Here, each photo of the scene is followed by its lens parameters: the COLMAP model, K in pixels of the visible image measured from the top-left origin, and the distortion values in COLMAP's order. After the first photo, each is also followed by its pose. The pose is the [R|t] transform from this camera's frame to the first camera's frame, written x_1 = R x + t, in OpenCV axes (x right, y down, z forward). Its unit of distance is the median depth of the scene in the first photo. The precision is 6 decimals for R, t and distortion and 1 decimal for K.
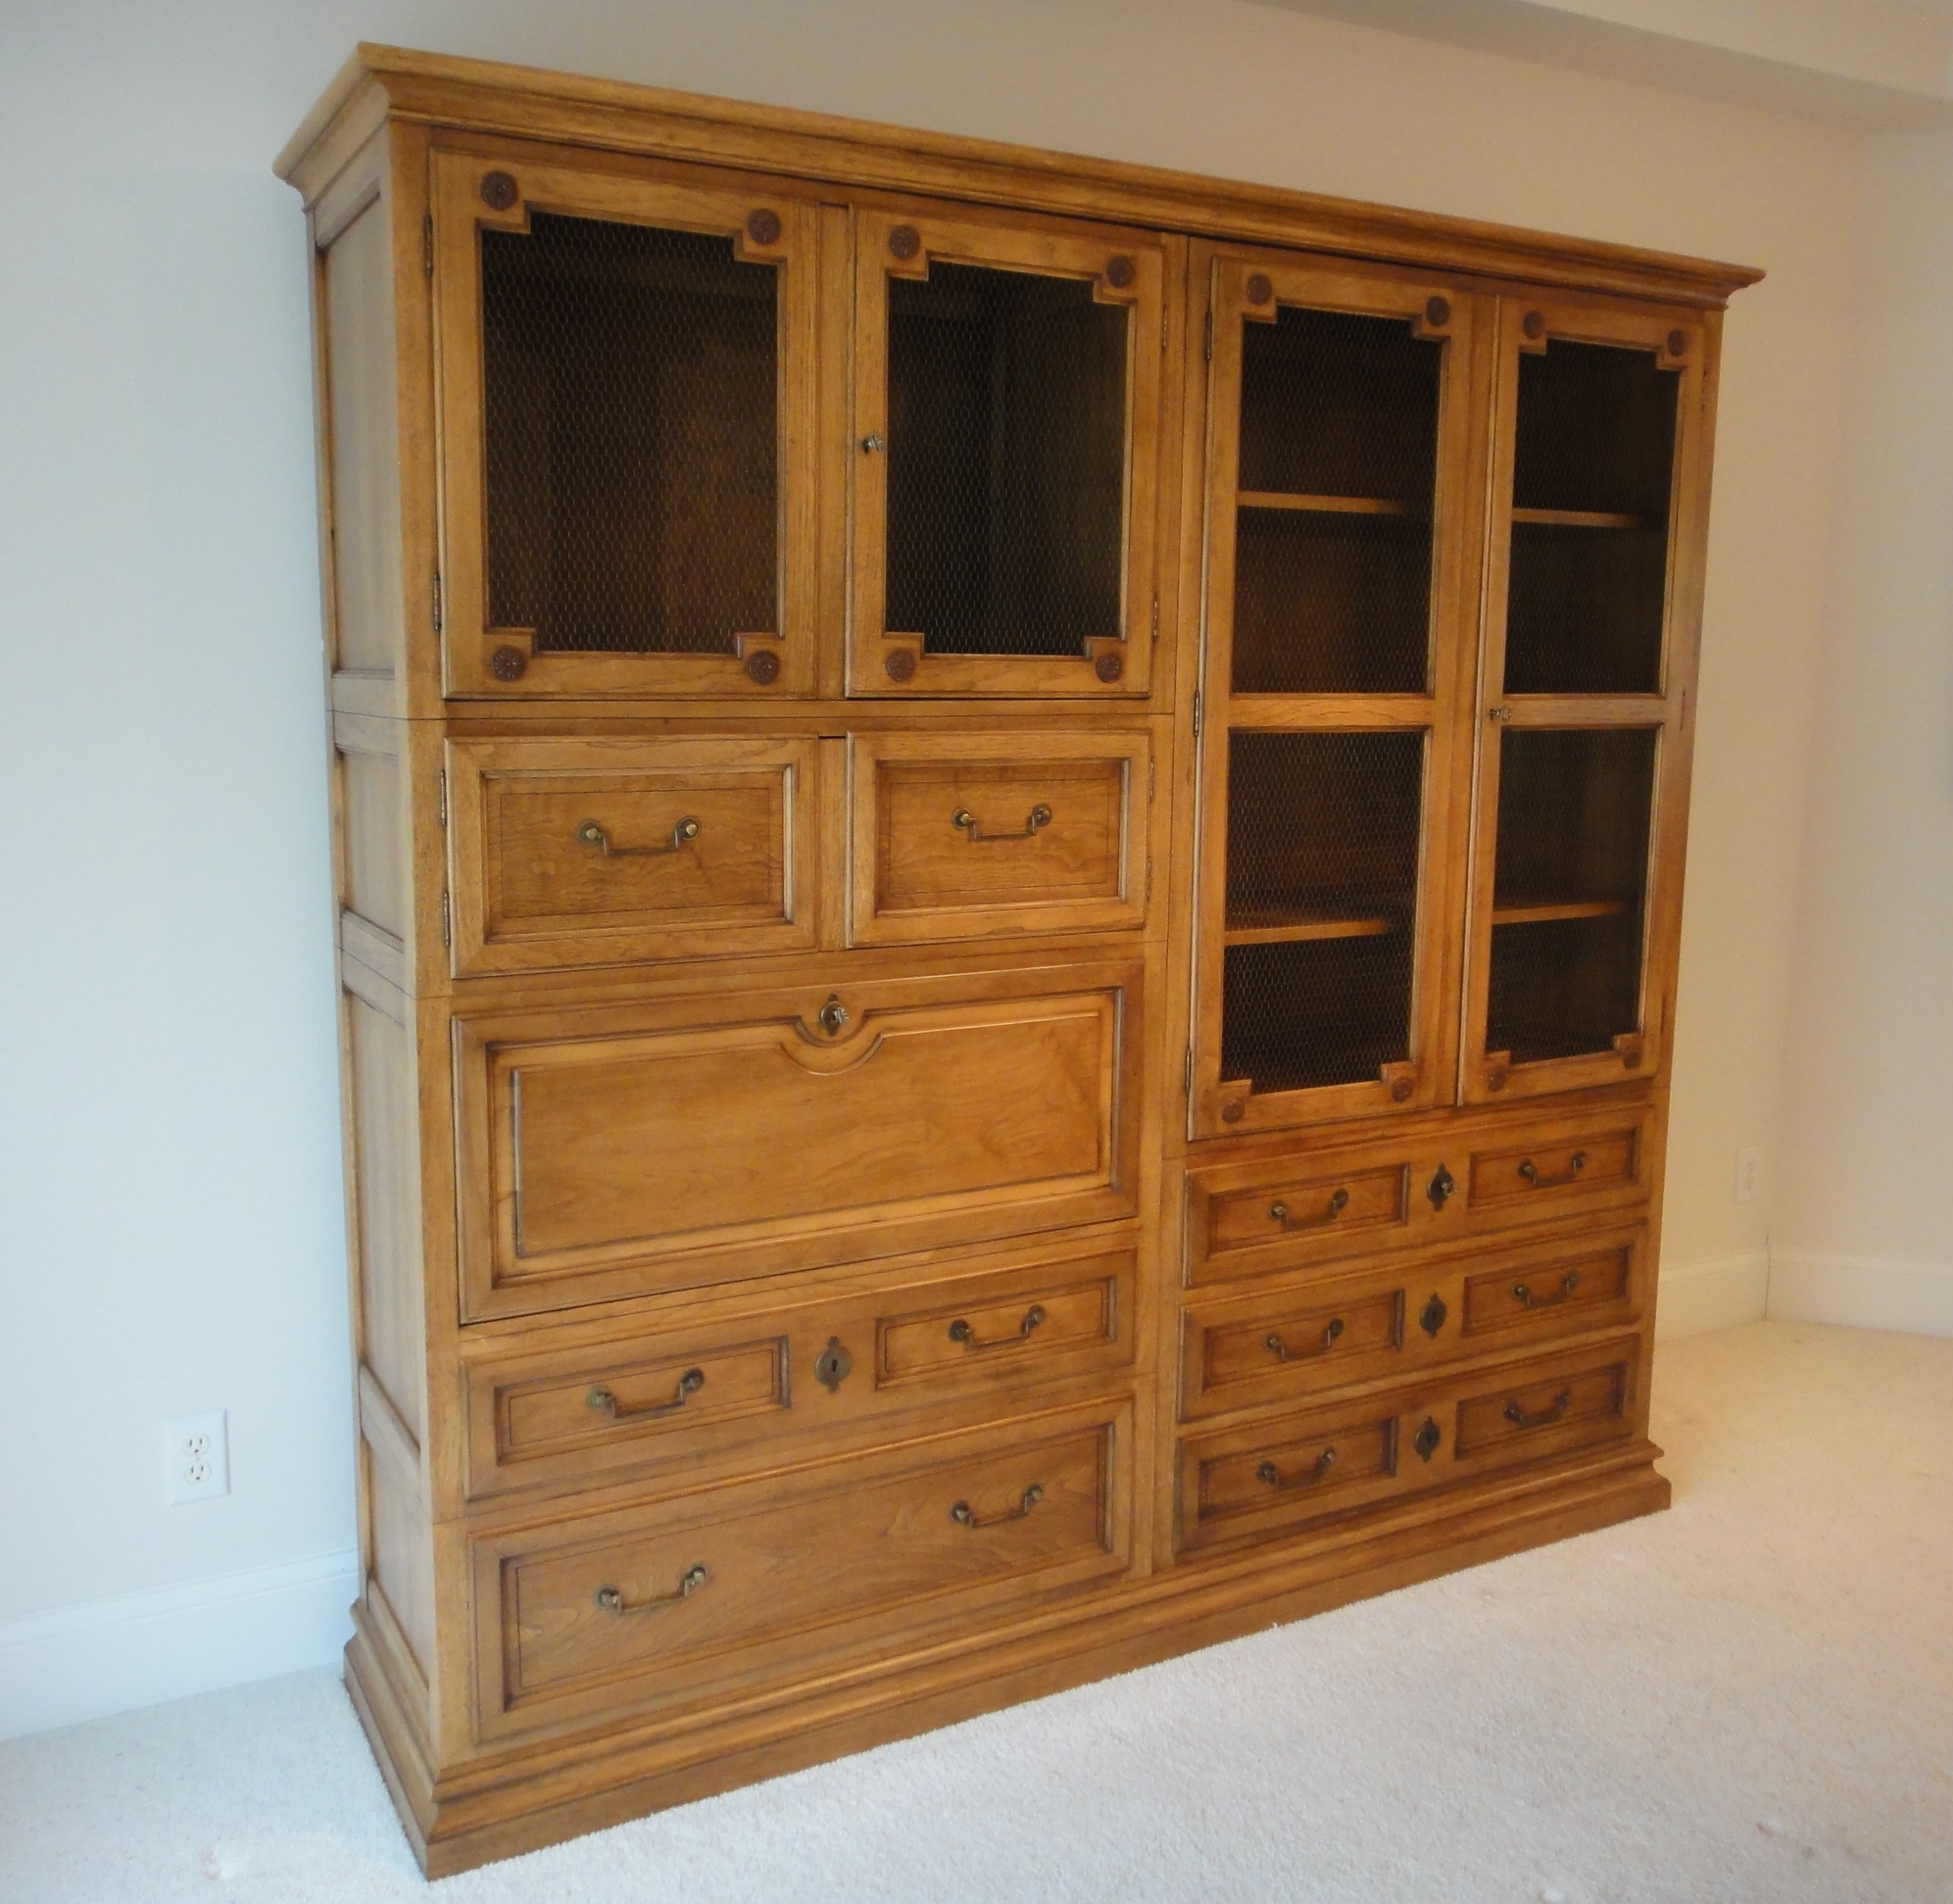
lens RADIAL K [[1948.4, 0, 976.5], [0, 1948.4, 952.0], [0, 0, 1]] dist [0.002266, 0.007565]
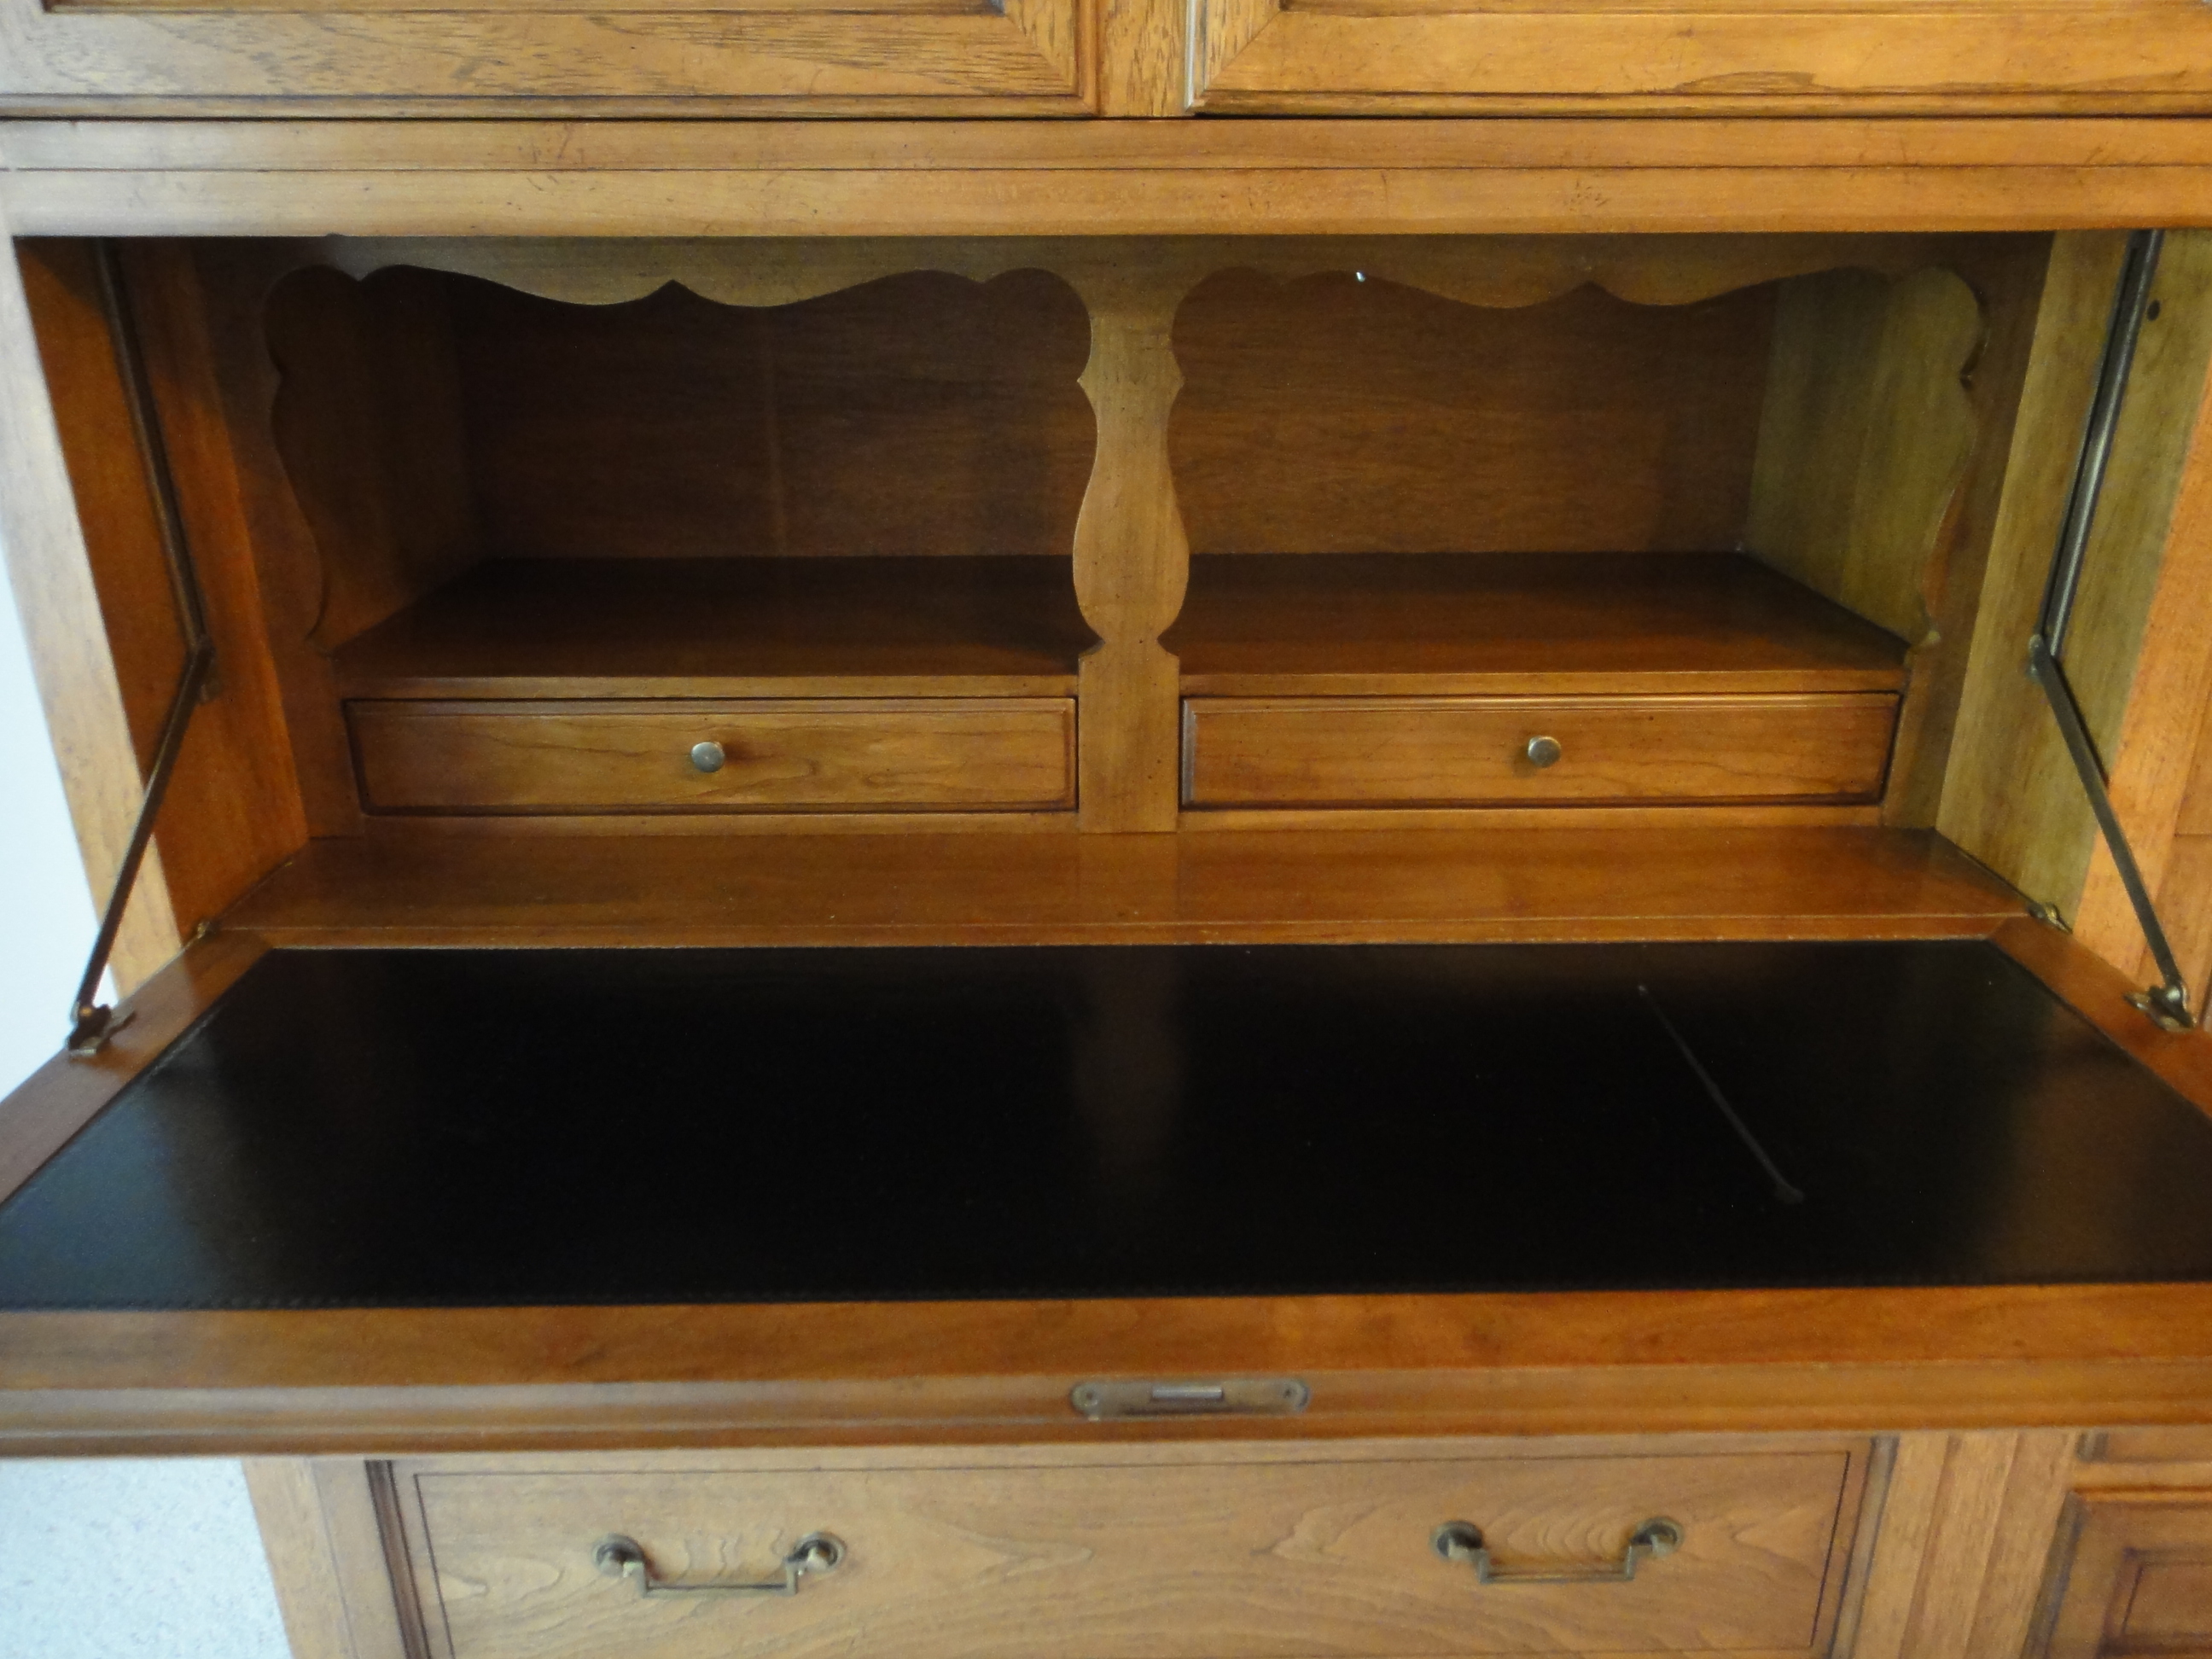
lens RADIAL K [[1663.3, 0, 1116.9], [0, 1663.3, 826.7], [0, 0, 1]] dist [0.003956, -0.002873]
pose [[0.874995, 0.171644, -0.452682, 0.069908], [-0.060980, 0.966668, 0.248665, 0.045110], [0.480276, -0.189976, 0.856297, 0.710561]]
